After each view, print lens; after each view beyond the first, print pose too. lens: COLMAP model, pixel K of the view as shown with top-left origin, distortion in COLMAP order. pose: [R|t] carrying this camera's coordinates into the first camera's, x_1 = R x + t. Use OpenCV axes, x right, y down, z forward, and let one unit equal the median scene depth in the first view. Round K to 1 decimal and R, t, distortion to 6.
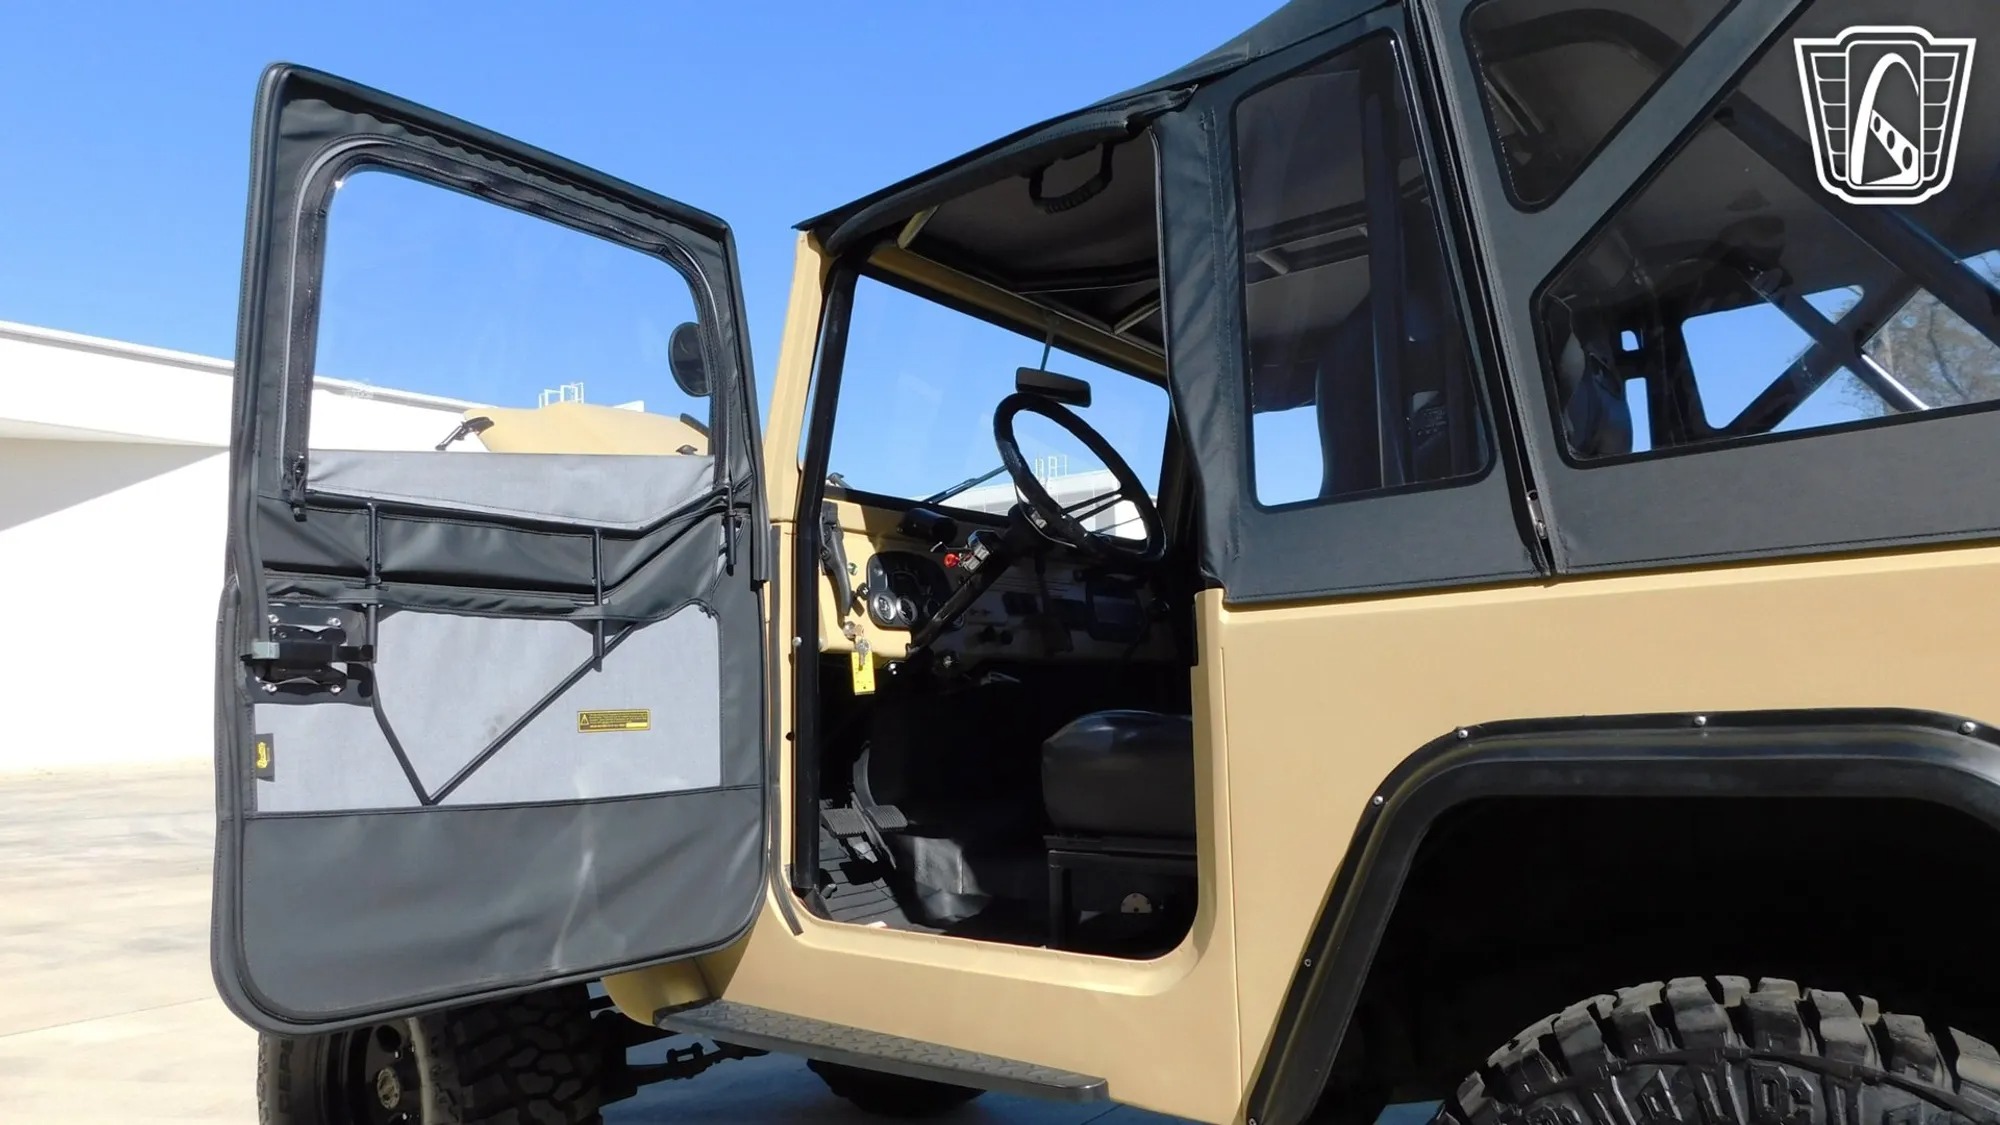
lens RADIAL K [[1302.4, 0, 1032.8], [0, 1302.4, 556.9], [0, 0, 1]] dist [-0.021588, 0.001564]
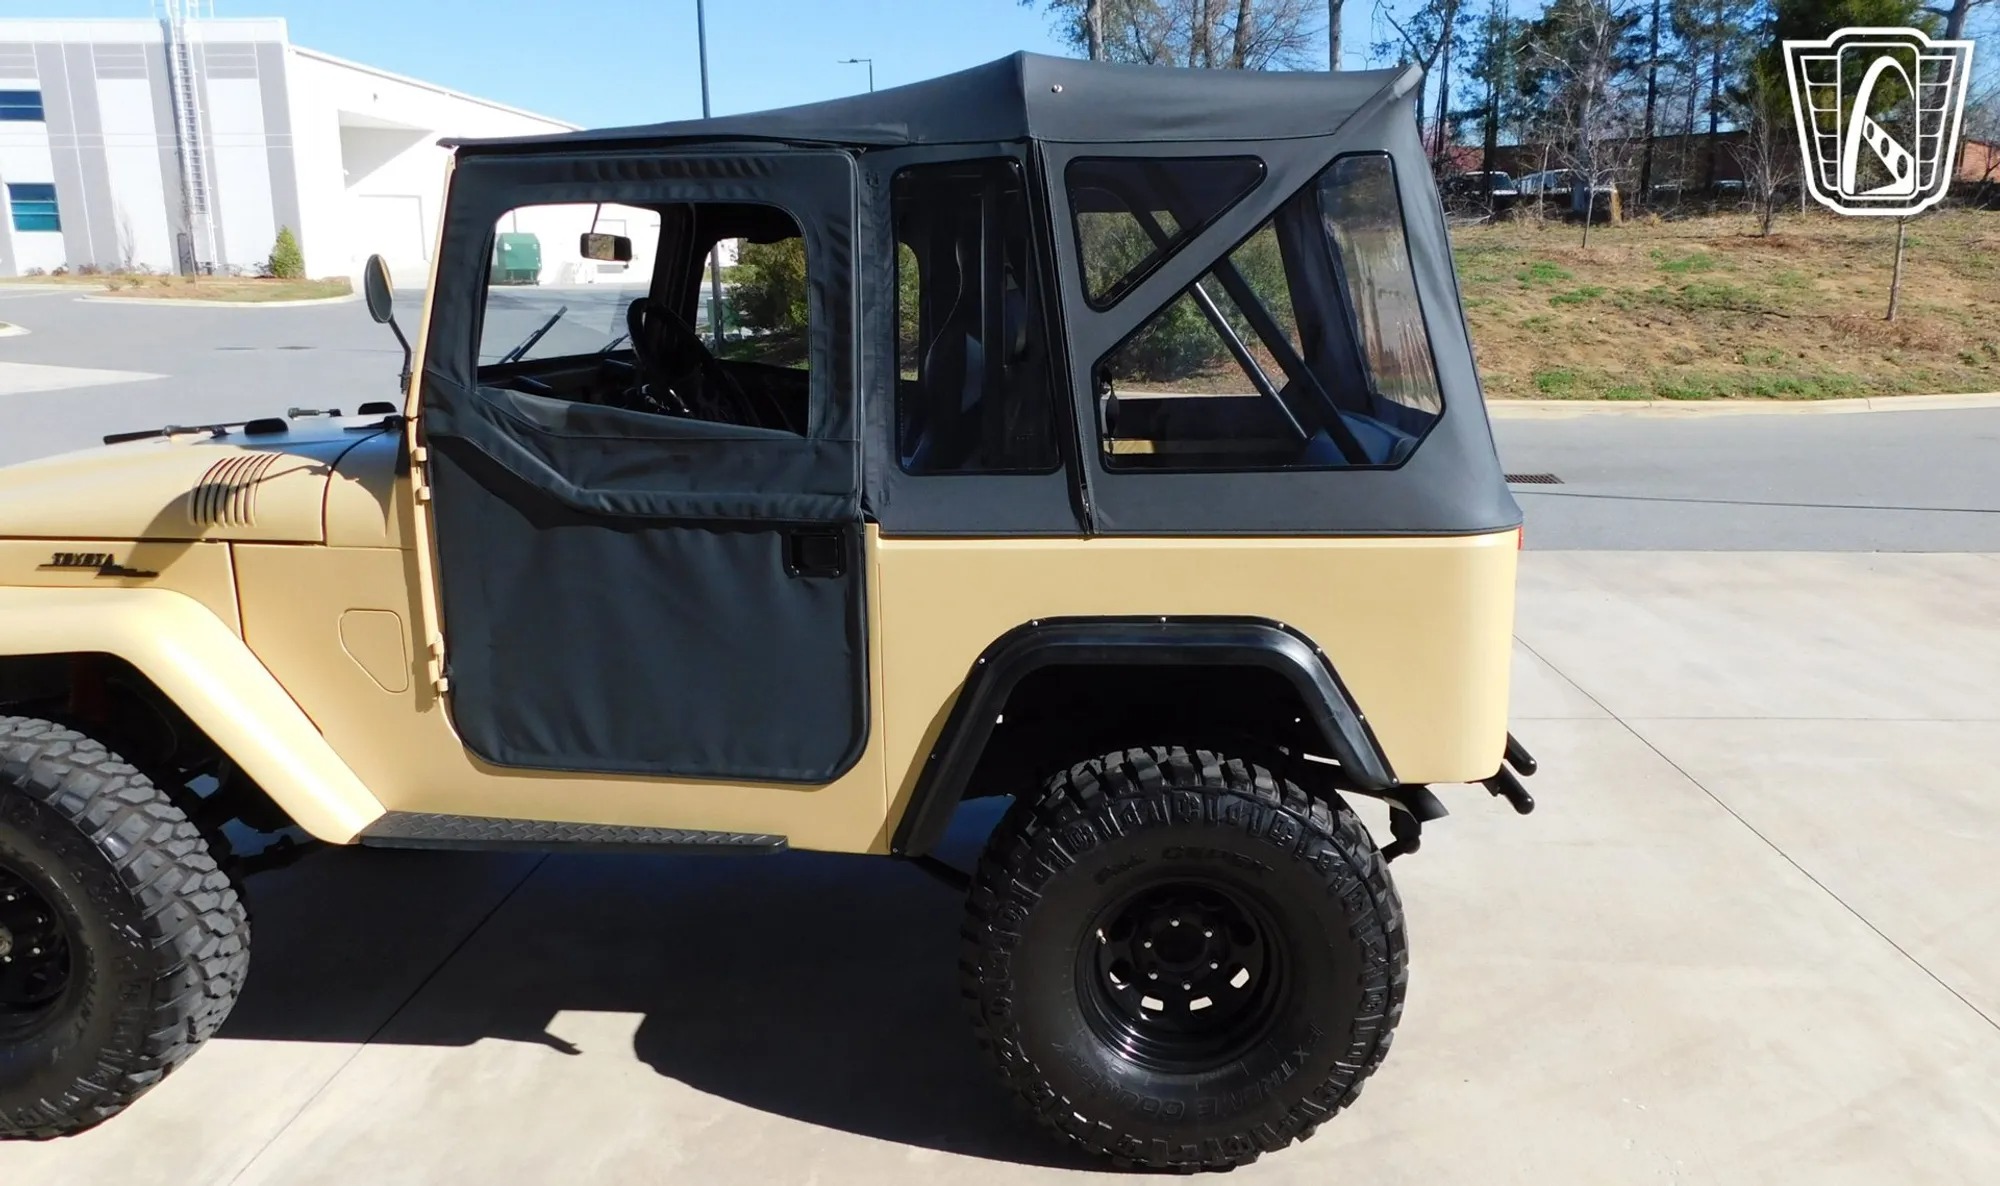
lens RADIAL K [[1398.5, 0, 1053.2], [0, 1398.5, 592.8], [0, 0, 1]] dist [-0.069793, 0.059474]
pose [[0.842775, -0.075614, 0.532929, -0.596934], [-0.090771, 0.955939, 0.279179, -0.401517], [-0.530557, -0.283660, 0.798778, -0.440849]]
